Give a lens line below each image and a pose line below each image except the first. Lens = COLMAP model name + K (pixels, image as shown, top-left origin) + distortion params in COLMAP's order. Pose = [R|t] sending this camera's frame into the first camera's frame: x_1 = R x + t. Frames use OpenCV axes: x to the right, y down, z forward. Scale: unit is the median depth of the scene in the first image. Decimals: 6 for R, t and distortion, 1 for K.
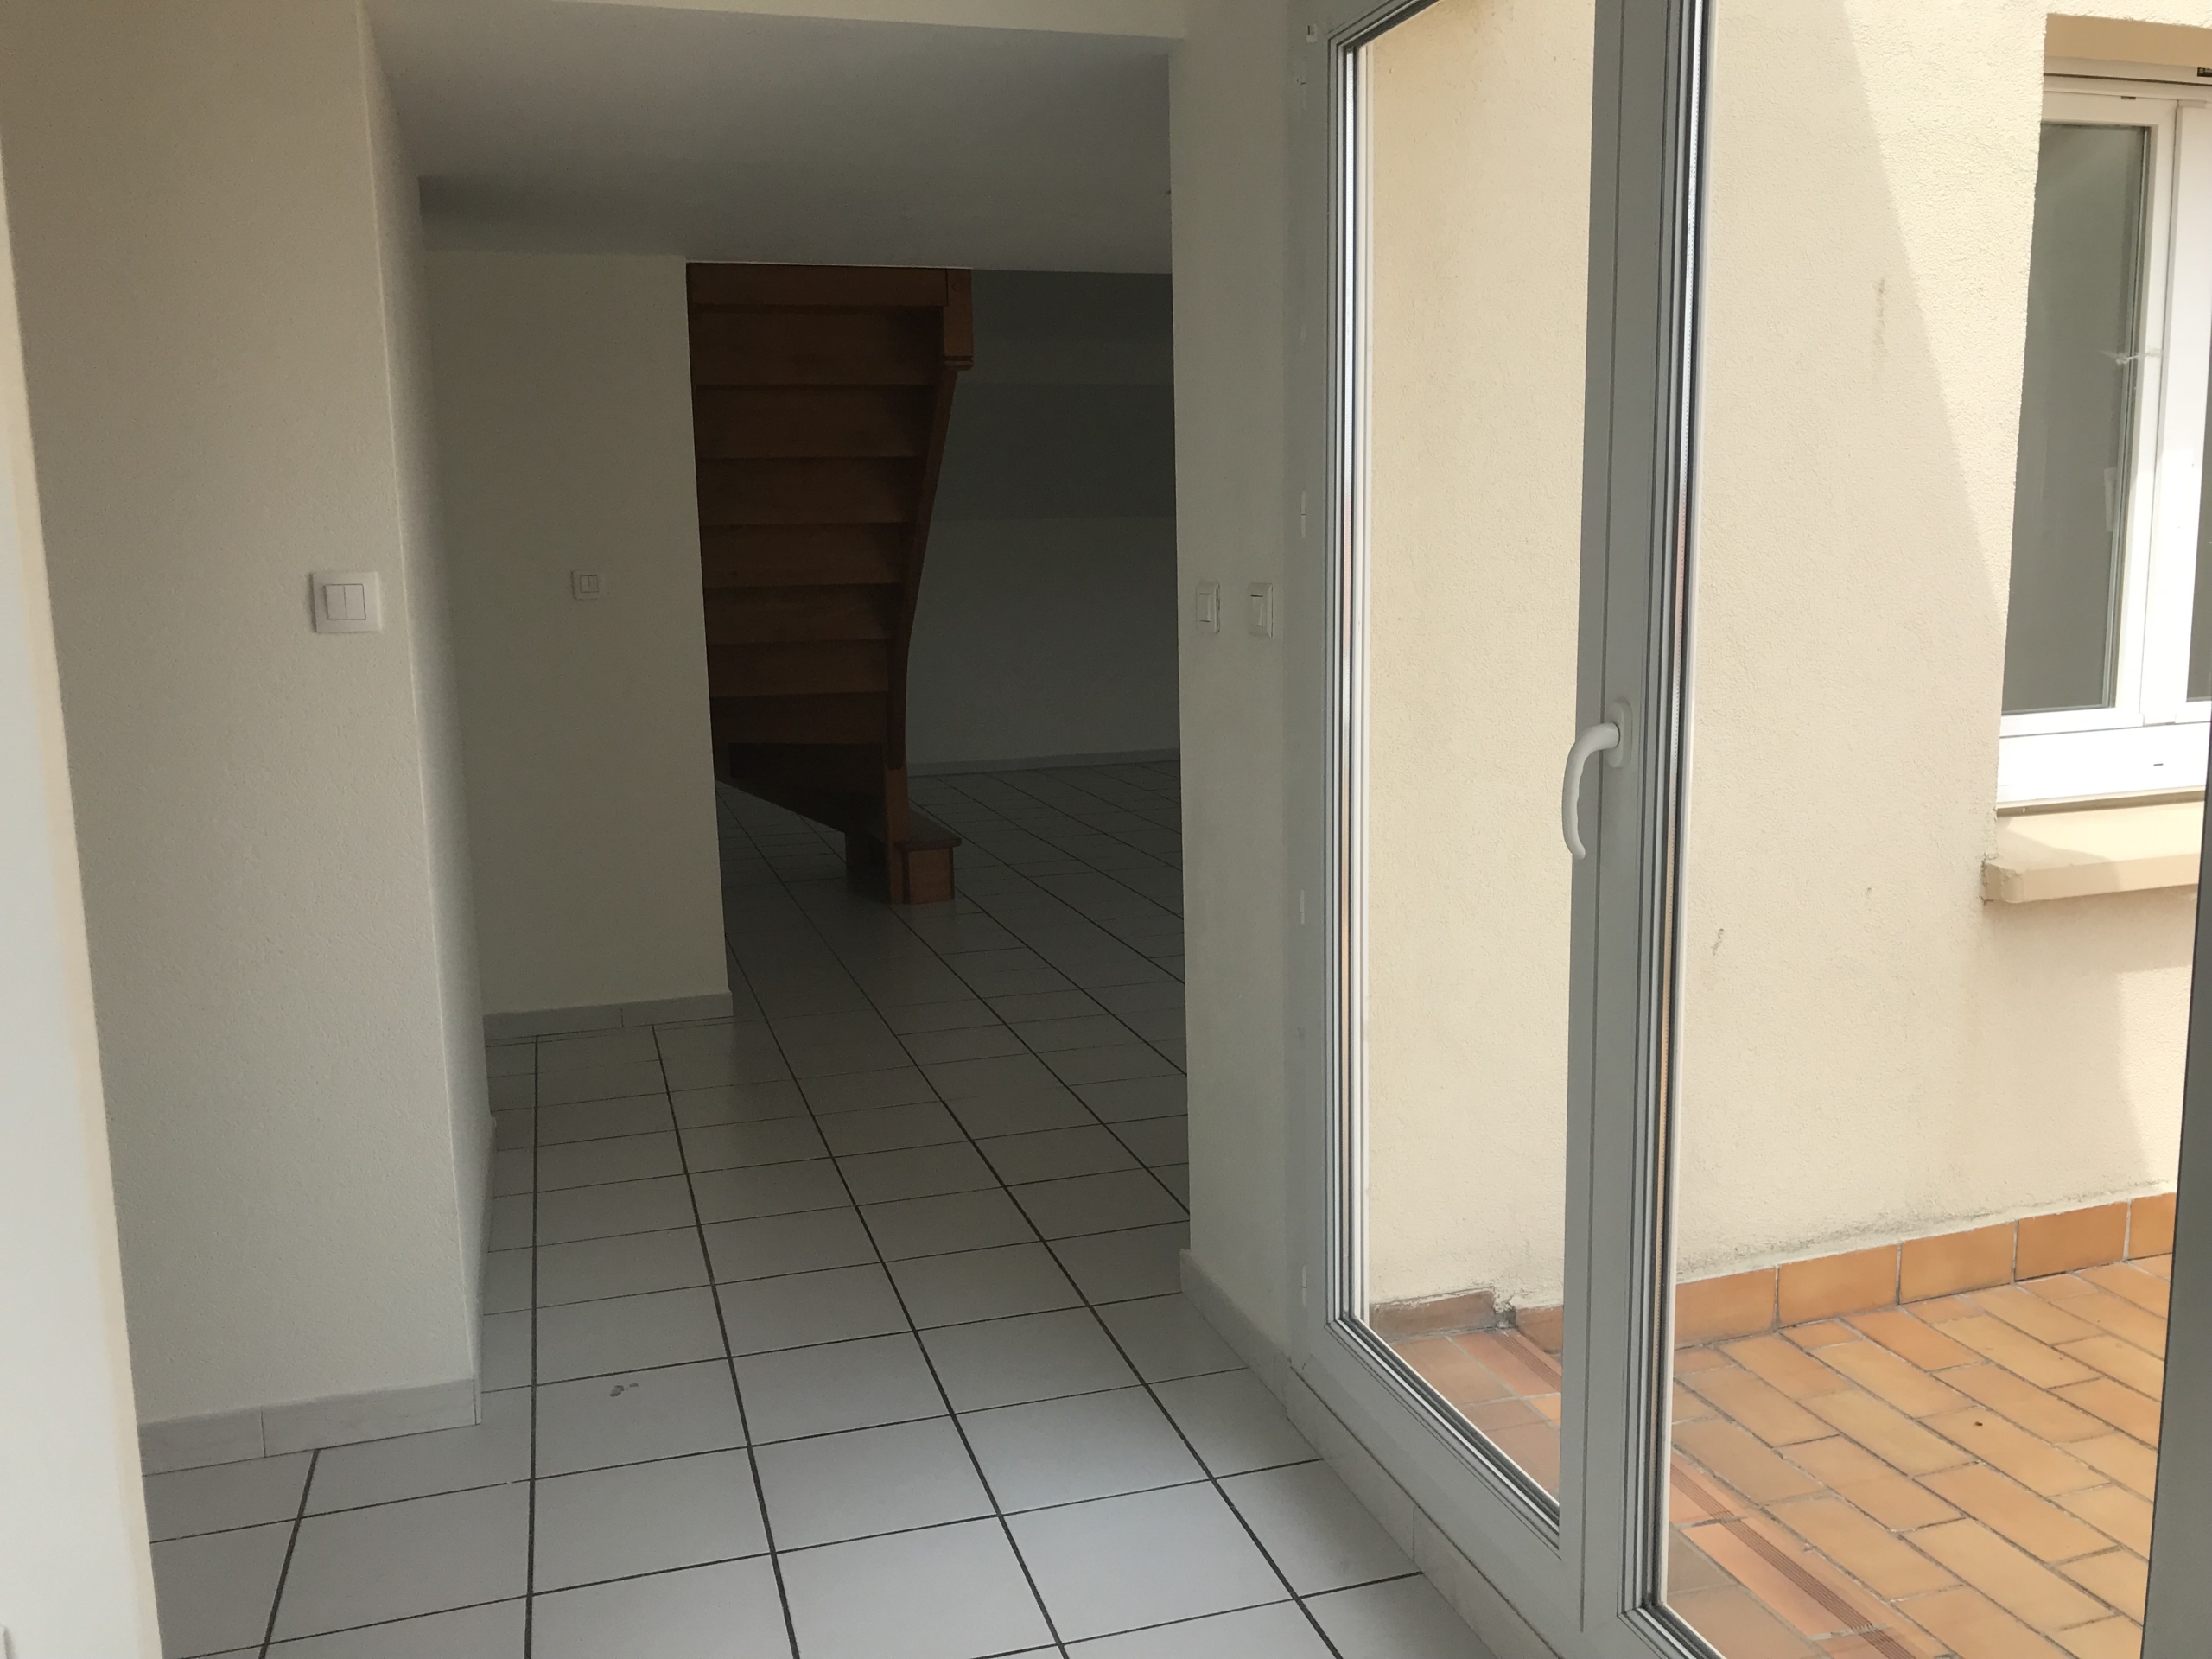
lens RADIAL K [[1836.4, 0, 1115.5], [0, 1836.4, 827.4], [0, 0, 1]] dist [0.033572, -0.009361]
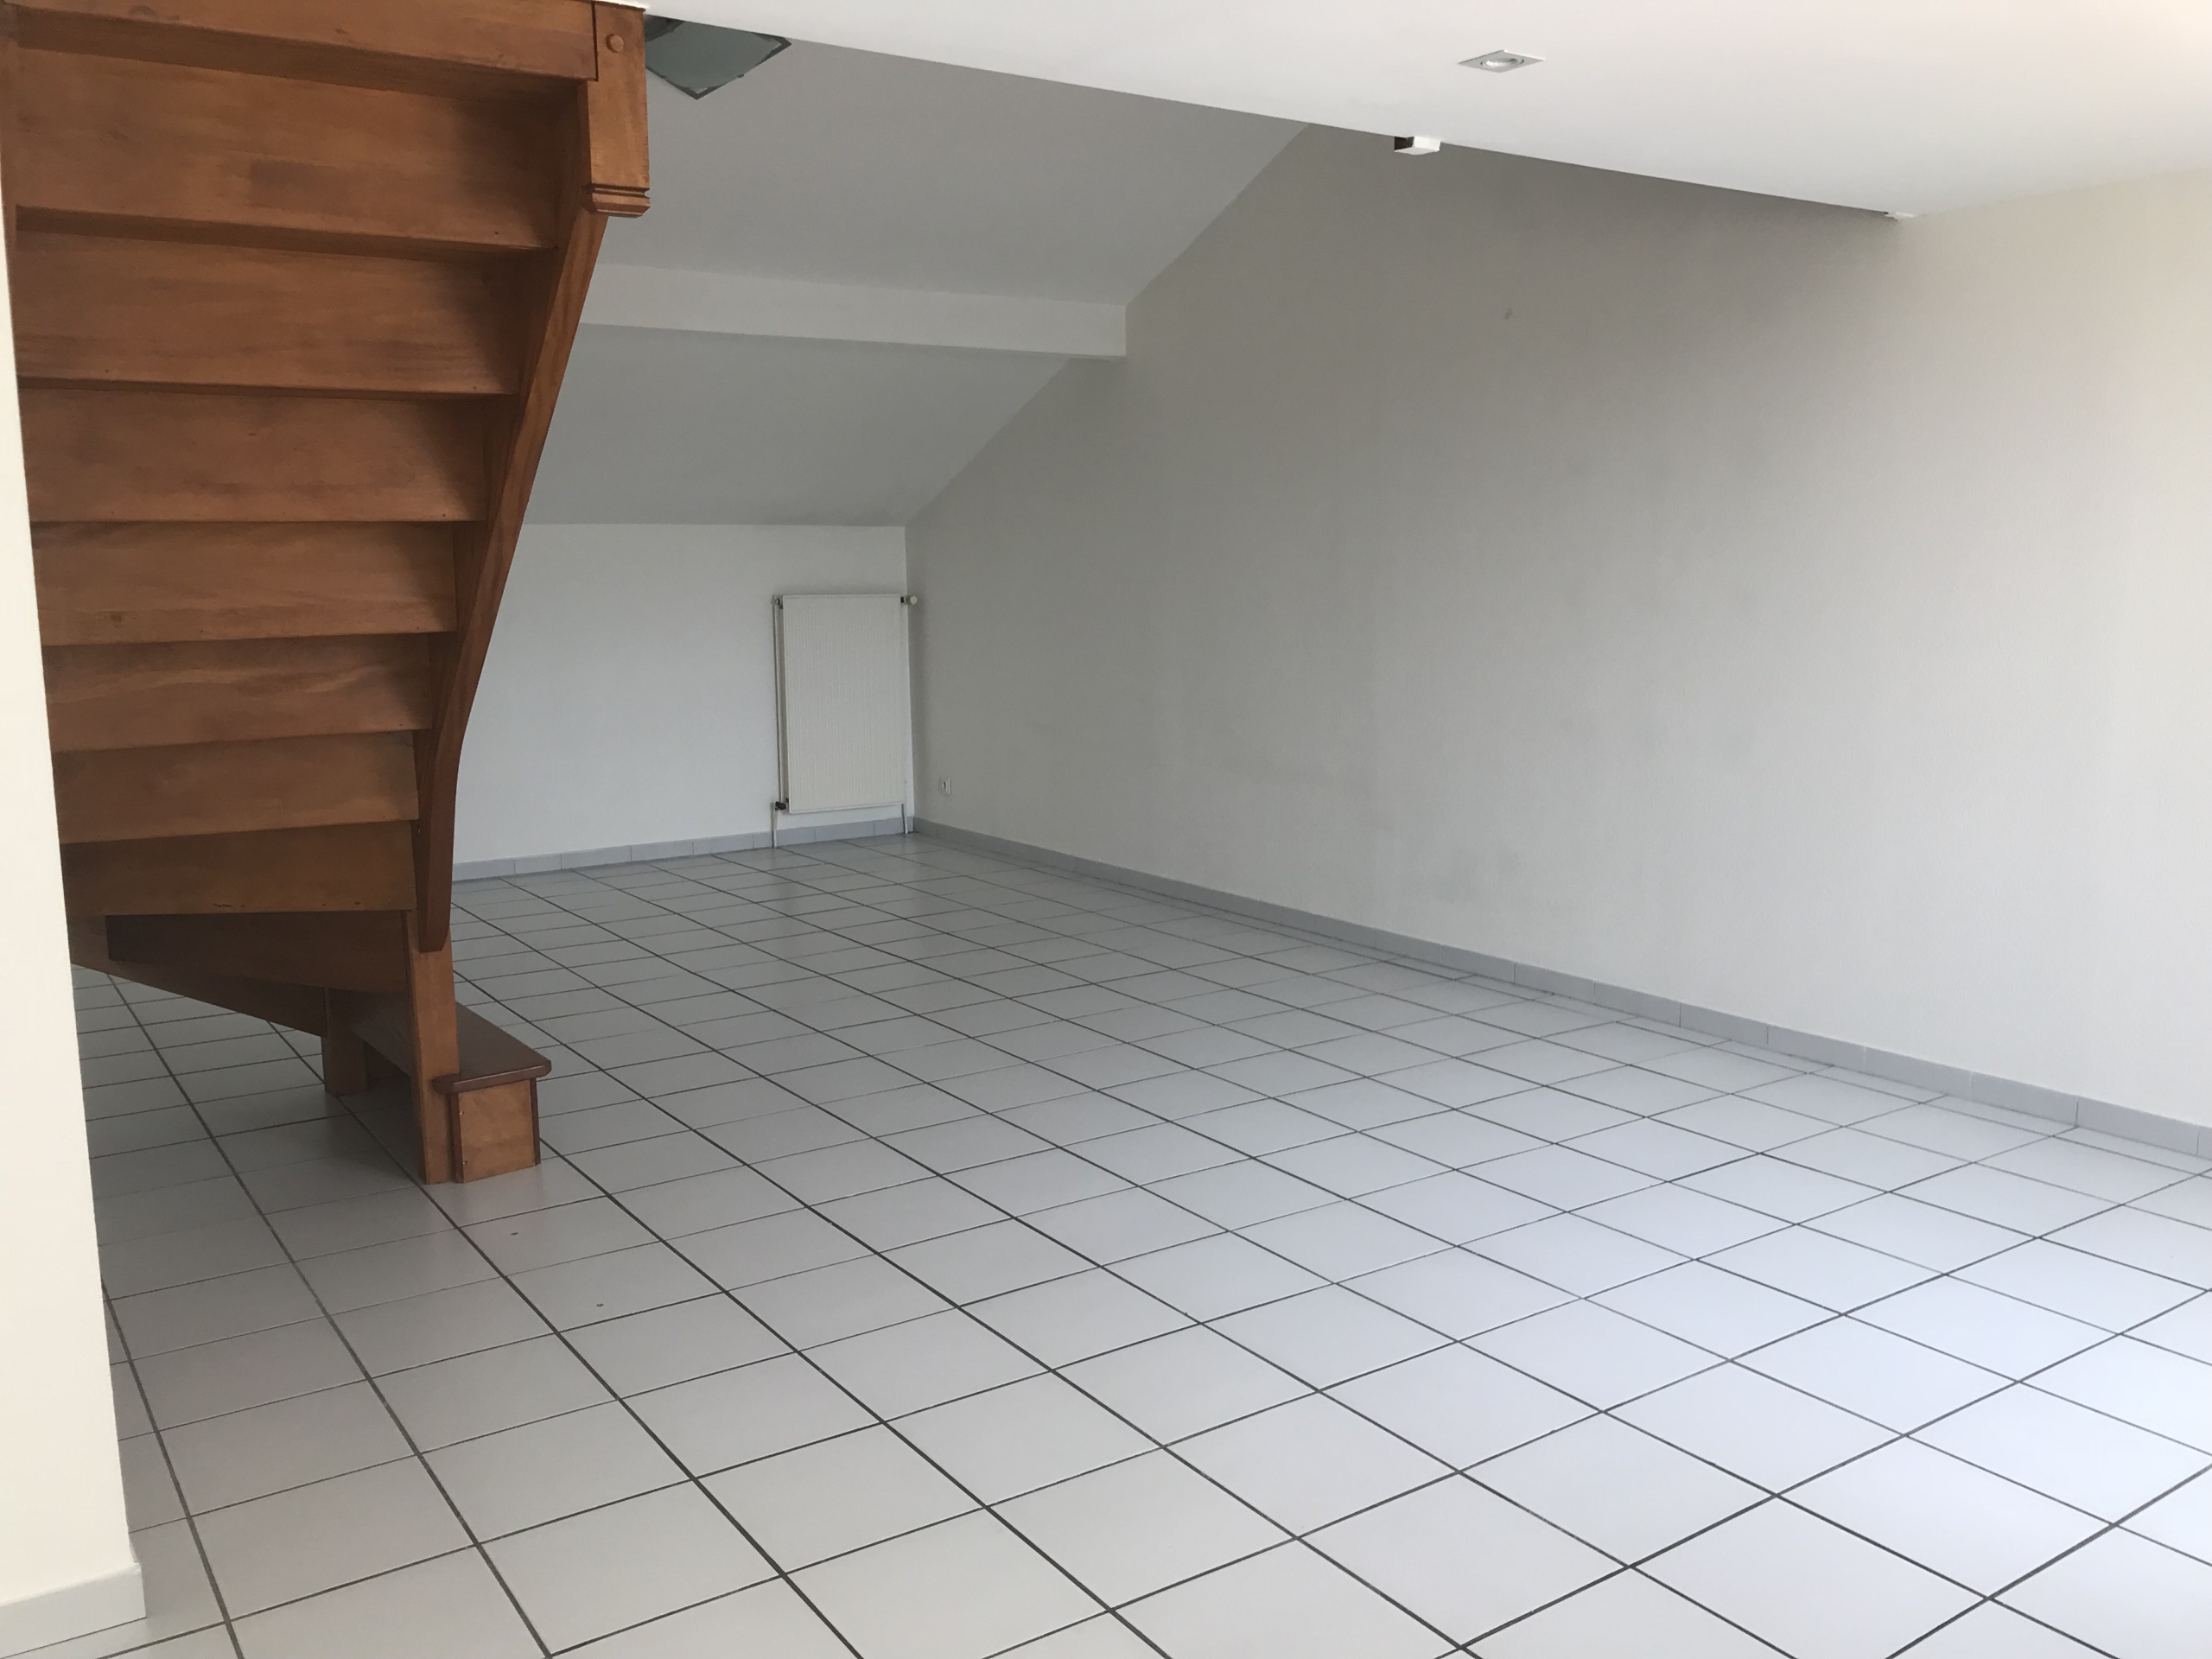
lens RADIAL K [[1836.4, 0, 1091.6], [0, 1836.4, 830.3], [0, 0, 1]] dist [0.033572, -0.009361]
pose [[0.956041, -0.030195, 0.291673, -0.094592], [0.030450, 0.999530, 0.003666, -0.069085], [-0.291646, 0.005376, 0.956511, 0.412381]]
